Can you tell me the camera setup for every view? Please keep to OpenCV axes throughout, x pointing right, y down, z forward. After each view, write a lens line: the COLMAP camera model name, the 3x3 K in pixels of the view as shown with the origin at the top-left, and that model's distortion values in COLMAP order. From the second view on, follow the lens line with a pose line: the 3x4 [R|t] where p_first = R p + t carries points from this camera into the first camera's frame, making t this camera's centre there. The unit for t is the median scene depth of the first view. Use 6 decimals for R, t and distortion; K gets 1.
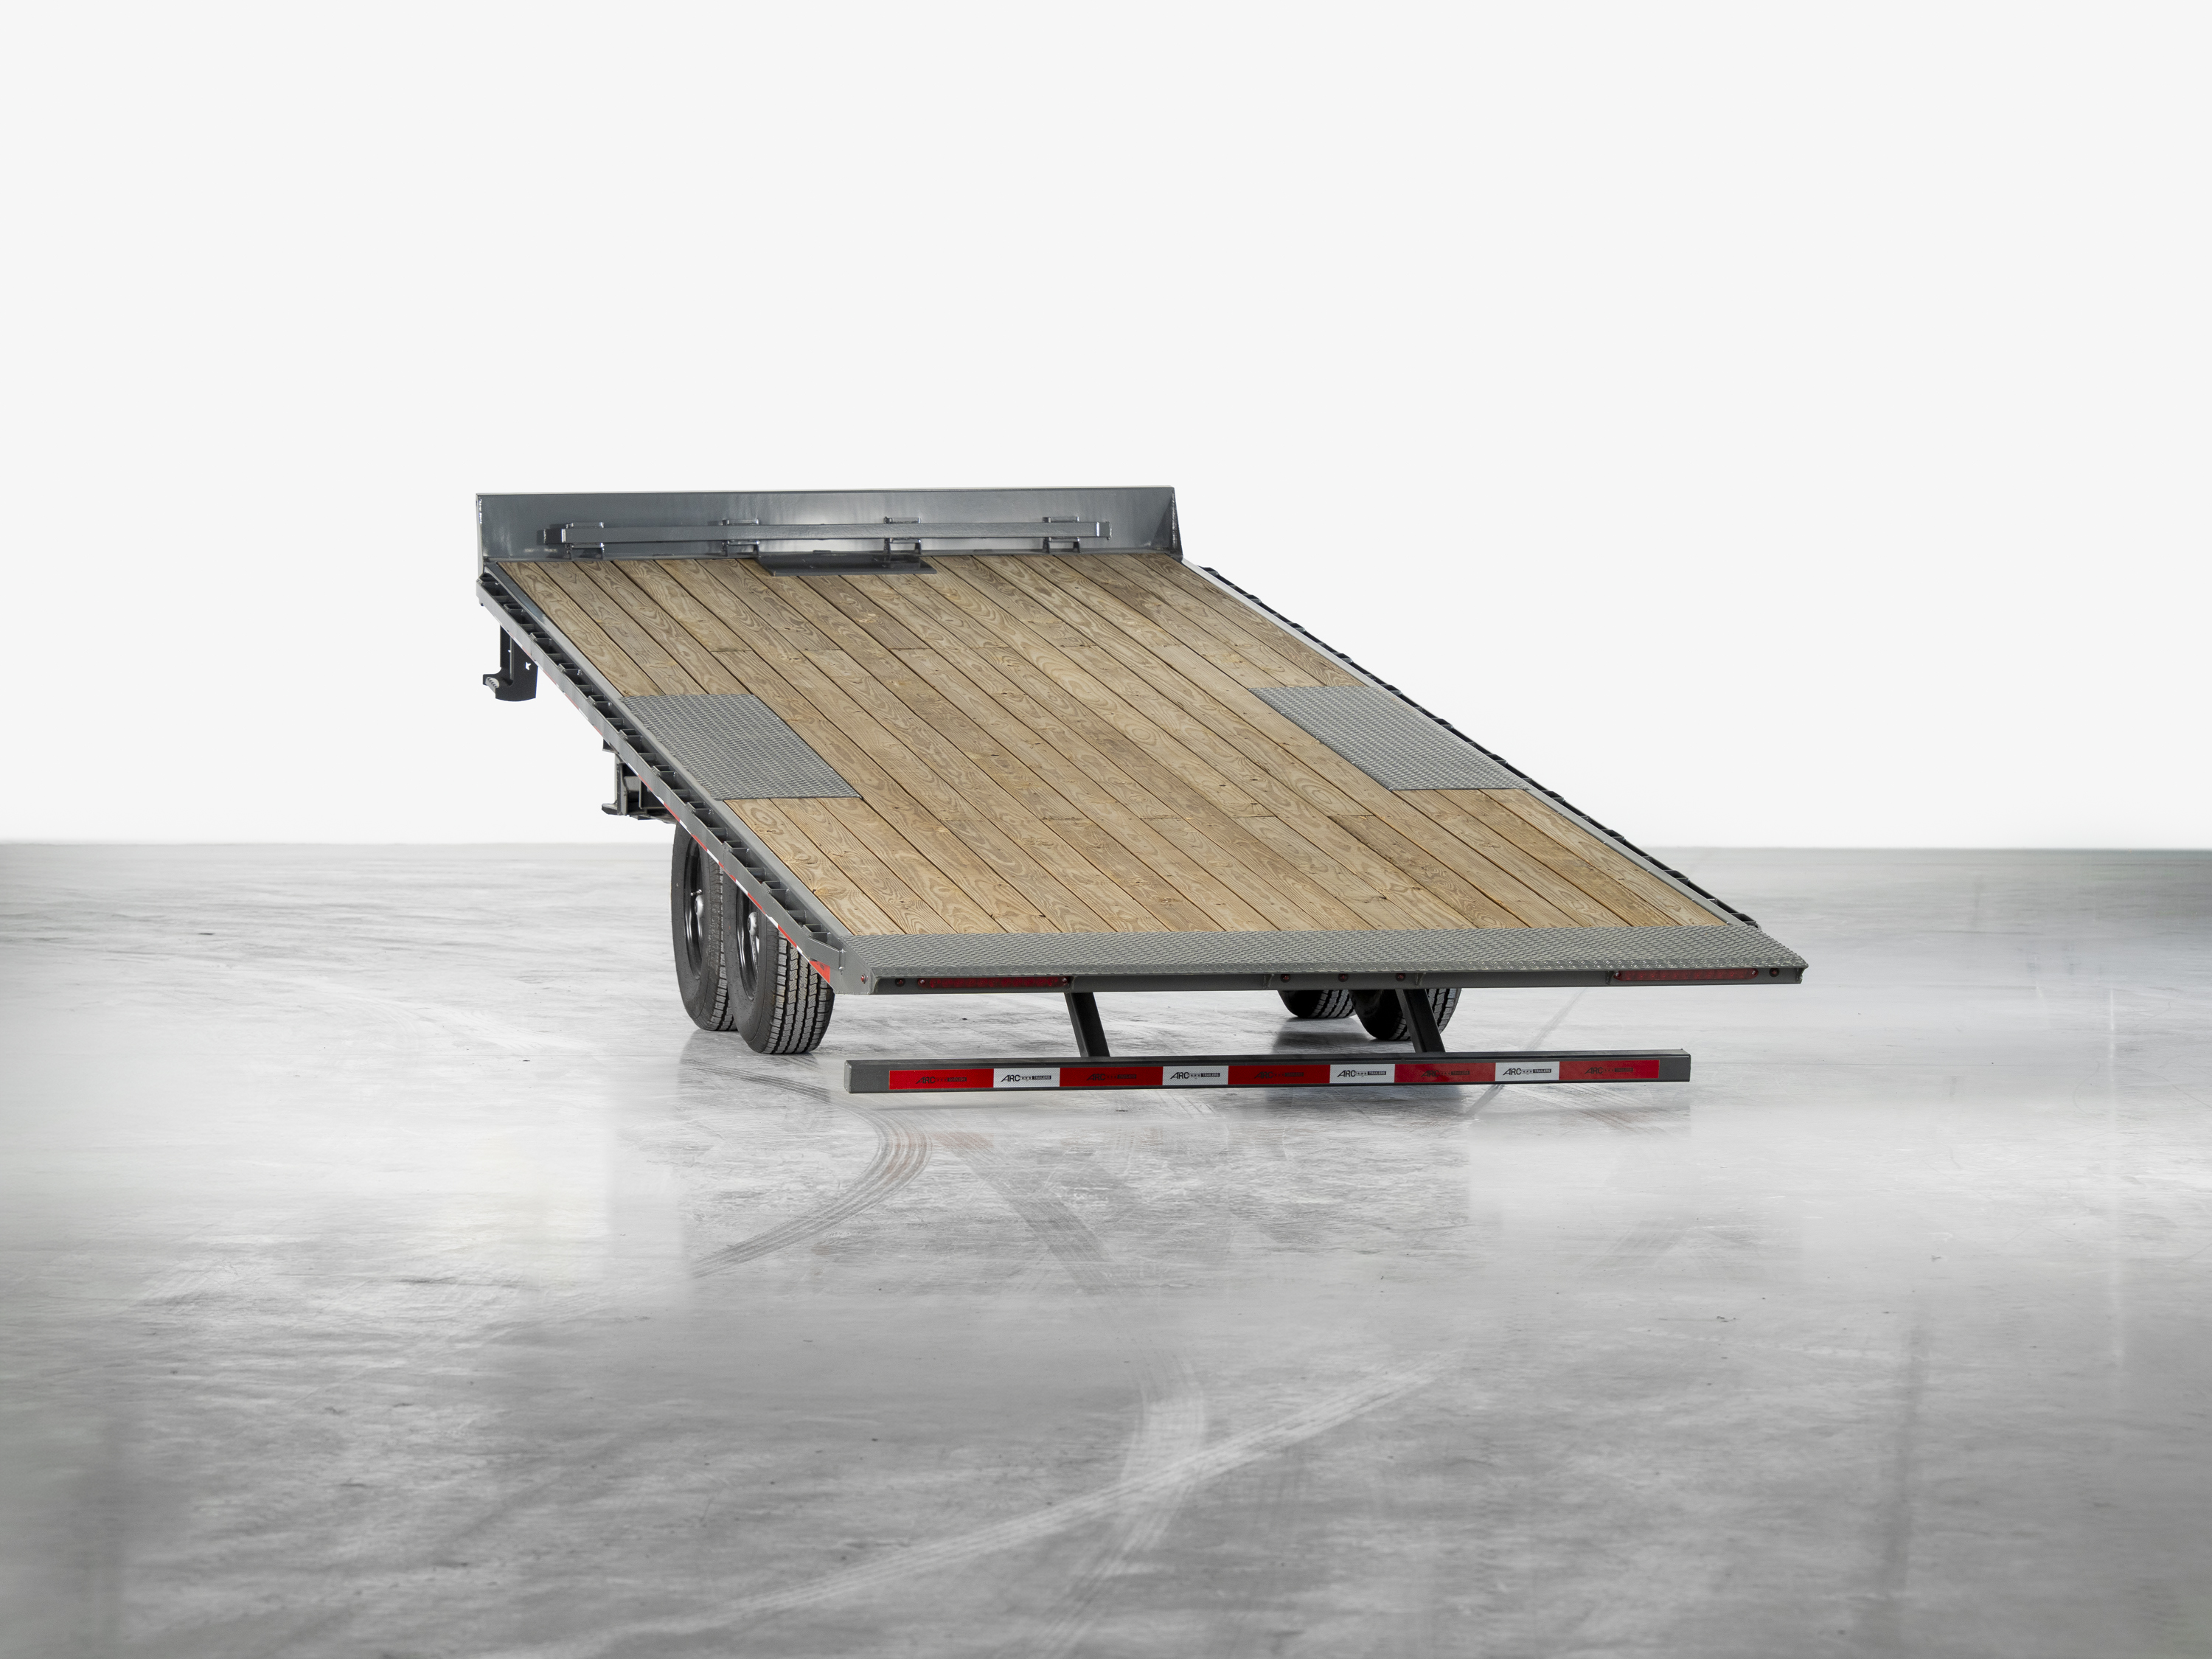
lens RADIAL K [[6244.1, 0, 1106.0], [0, 6244.1, 829.5], [0, 0, 1]] dist [-0.018746, -0.039788]
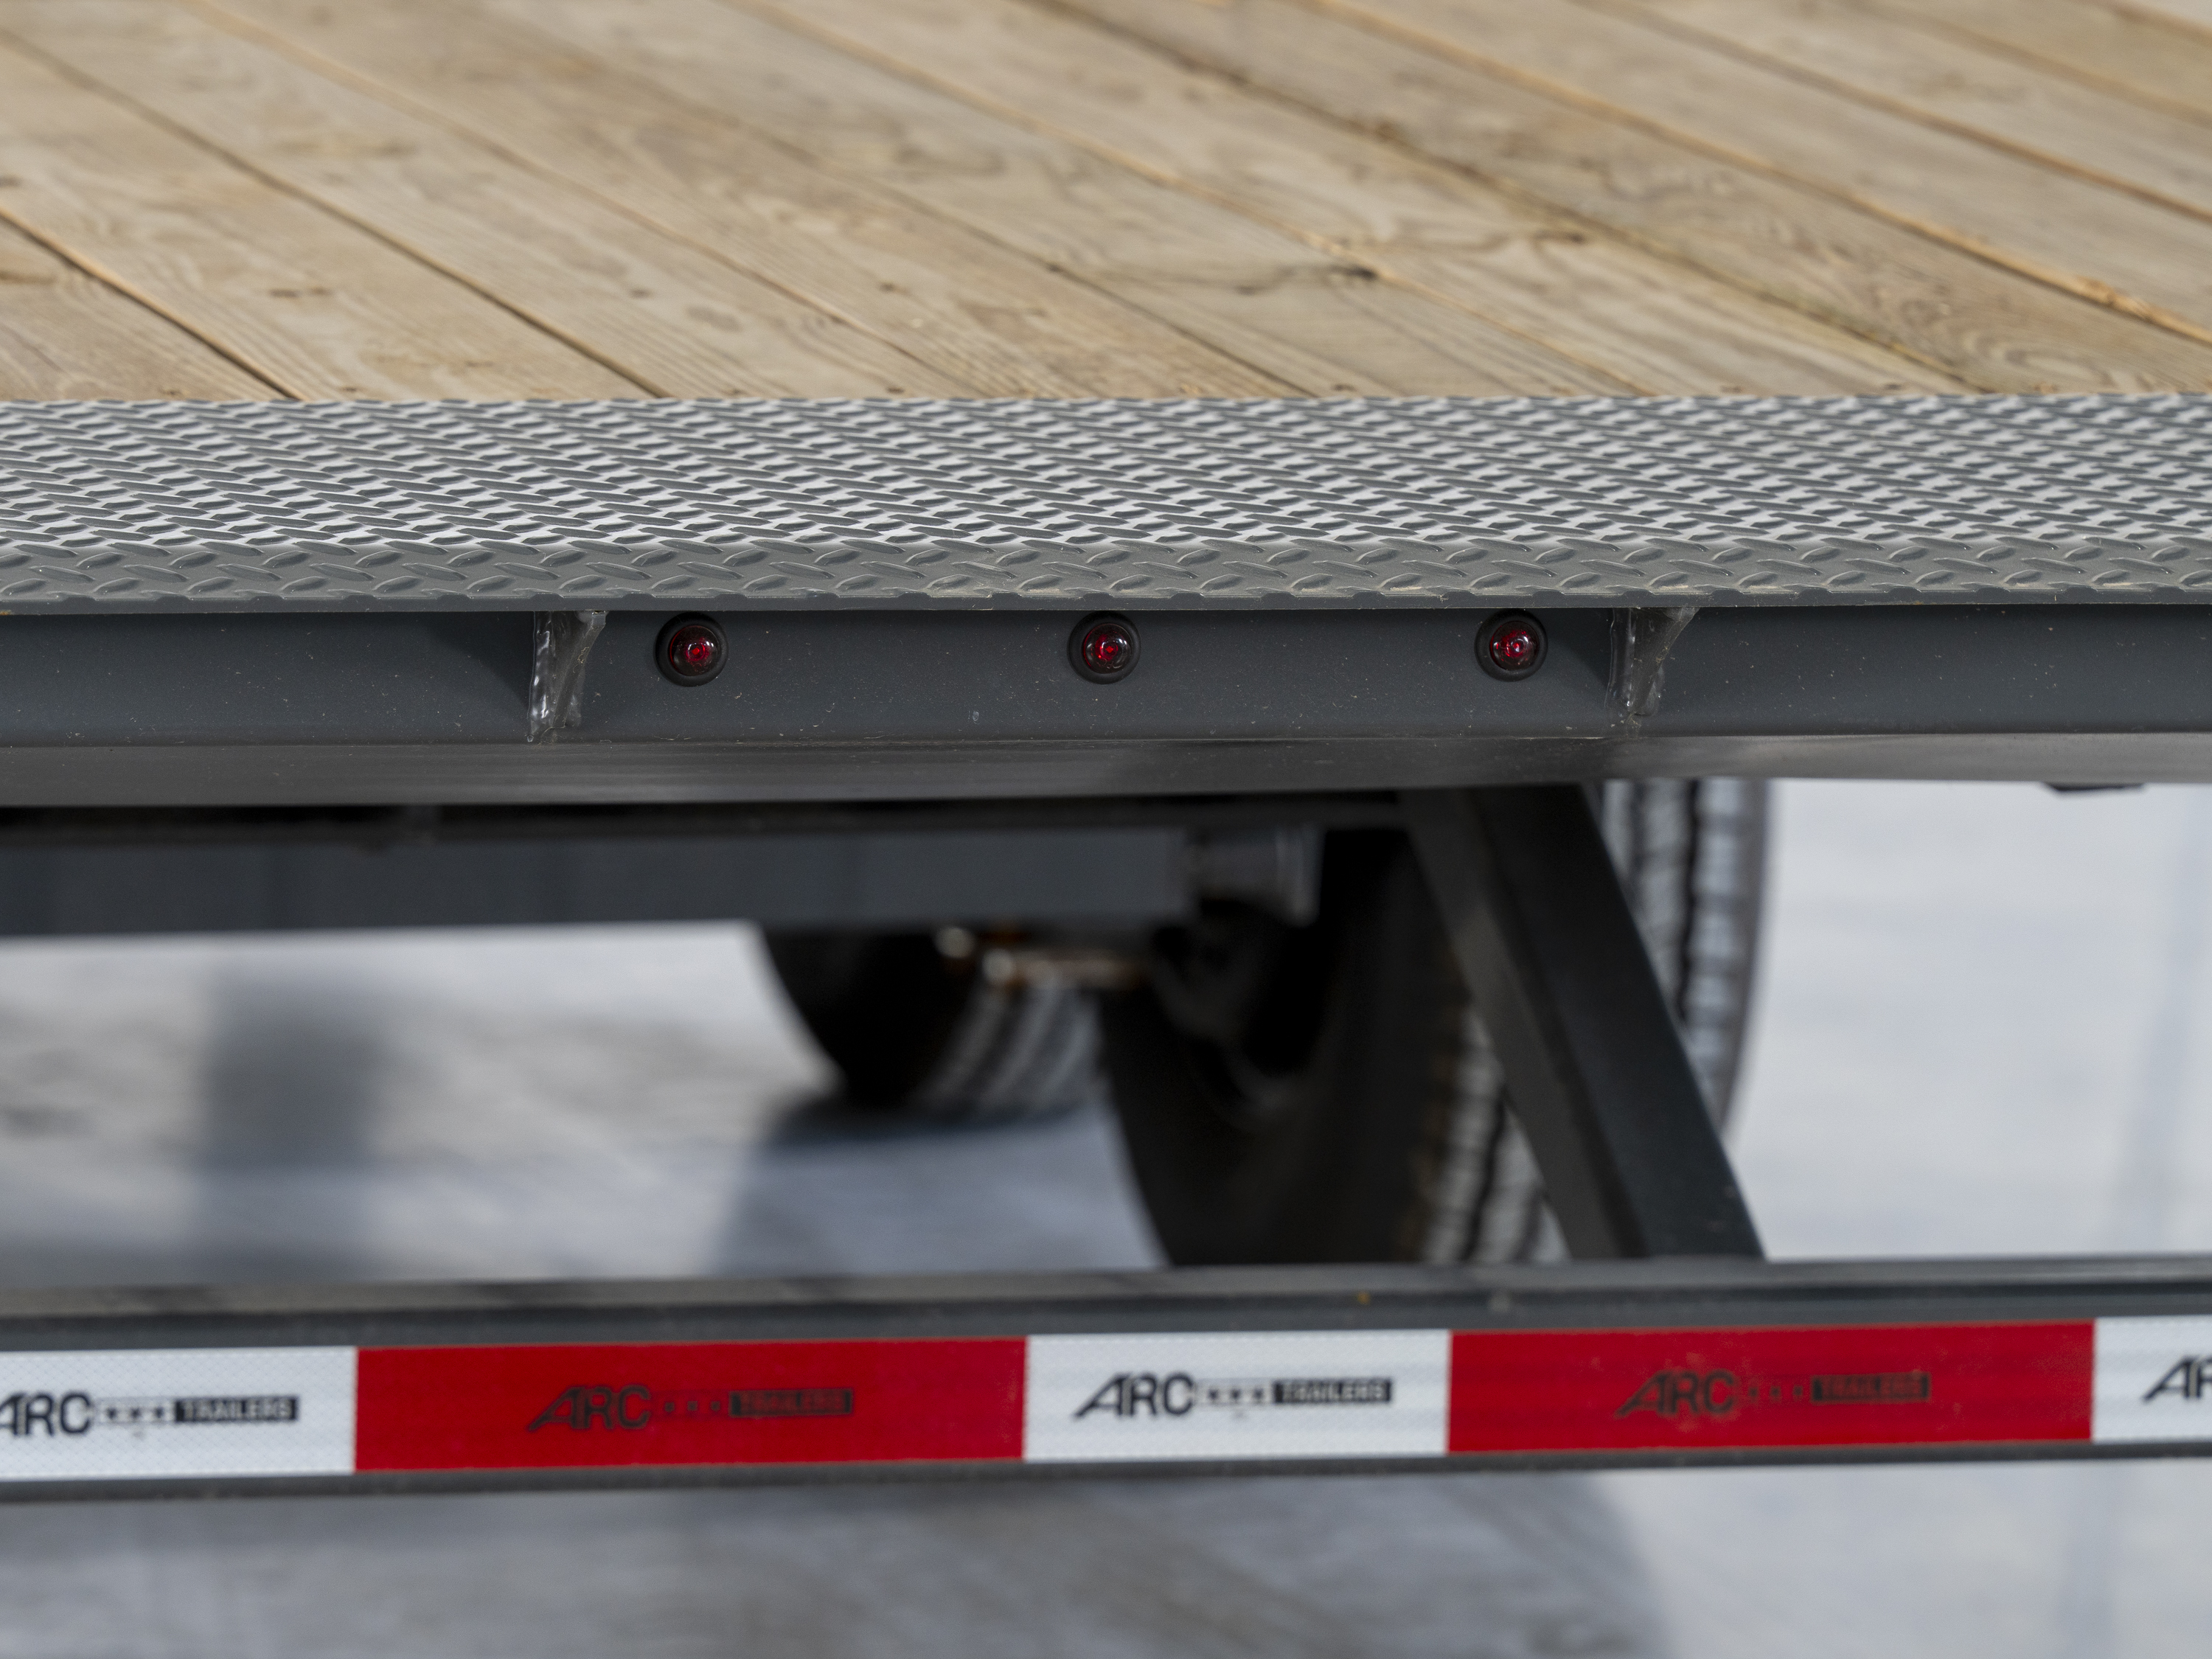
lens RADIAL K [[11730.8, 0, 1106.0], [0, 11730.8, 829.5], [0, 0, 1]] dist [-0.206829, -2.268934]
pose [[0.999277, -0.010330, 0.036585, 0.026934], [0.011948, 0.998947, -0.044289, 0.037148], [-0.036089, 0.044694, 0.998349, 0.698939]]
